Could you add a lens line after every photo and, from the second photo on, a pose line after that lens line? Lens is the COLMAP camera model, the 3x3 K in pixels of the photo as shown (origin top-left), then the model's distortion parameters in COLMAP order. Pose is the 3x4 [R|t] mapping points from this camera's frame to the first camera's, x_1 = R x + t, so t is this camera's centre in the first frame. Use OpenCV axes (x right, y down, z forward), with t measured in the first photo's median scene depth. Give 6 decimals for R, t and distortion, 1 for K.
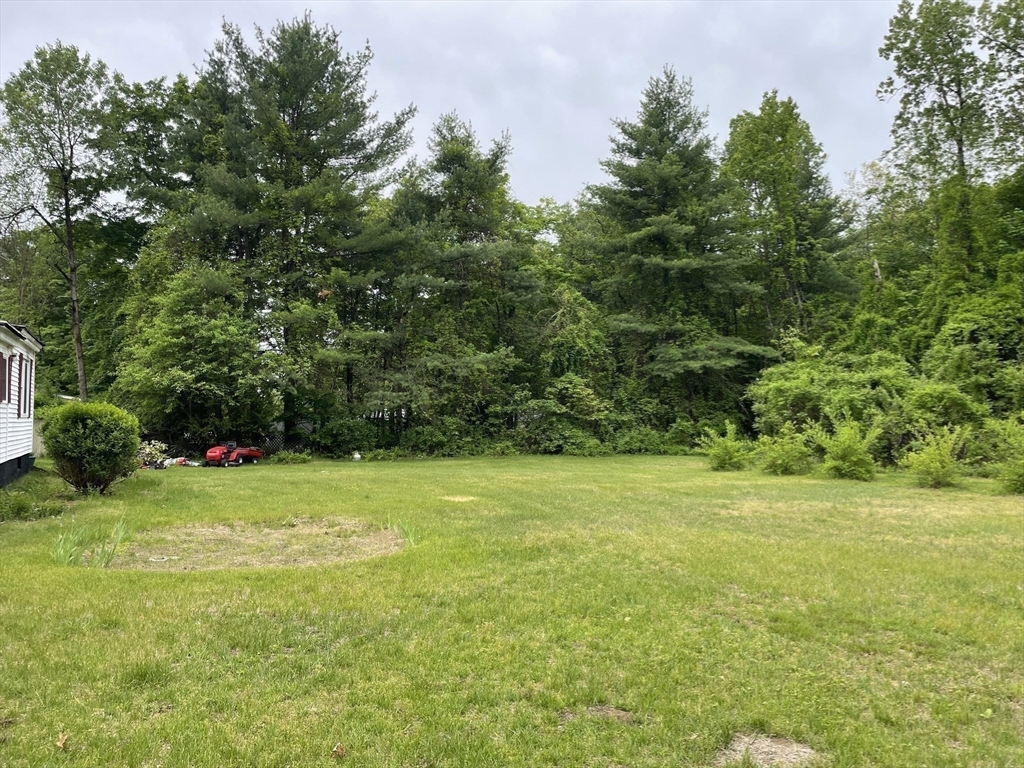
lens RADIAL K [[770.1, 0, 518.3], [0, 770.1, 388.2], [0, 0, 1]] dist [0.067806, -0.106471]
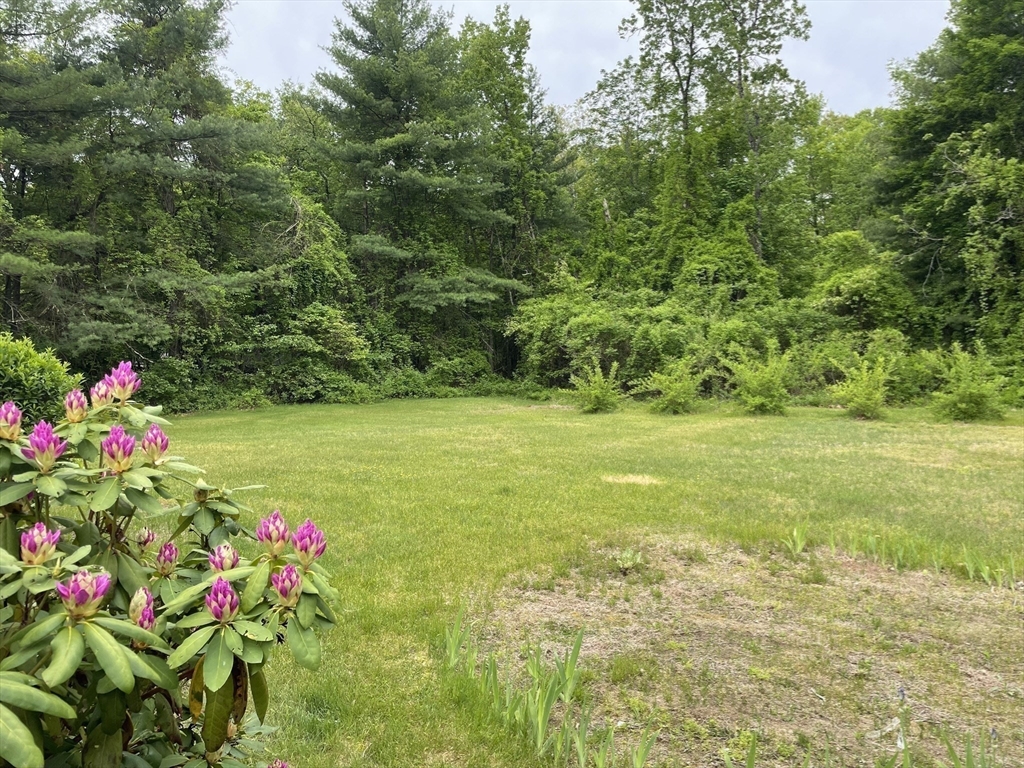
lens RADIAL K [[770.1, 0, 512.2], [0, 770.1, 381.9], [0, 0, 1]] dist [0.067806, -0.106471]
pose [[0.851225, -0.029725, 0.523959, -0.194468], [-0.007050, 0.997657, 0.068053, 0.006806], [-0.524754, -0.061623, 0.849020, 0.194262]]
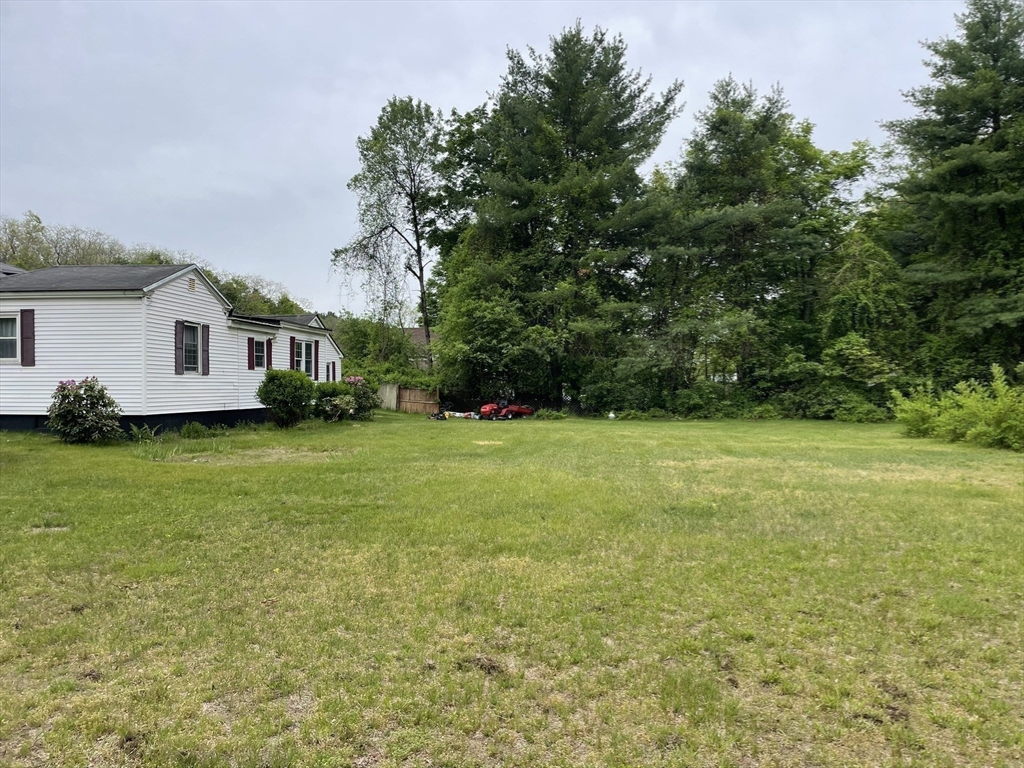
lens RADIAL K [[770.1, 0, 505.2], [0, 770.1, 385.0], [0, 0, 1]] dist [0.067806, -0.106471]
pose [[0.829128, -0.001094, -0.559058, 0.248507], [0.021910, 0.999293, 0.030539, 0.005626], [0.558630, -0.037569, 0.828566, -0.007593]]
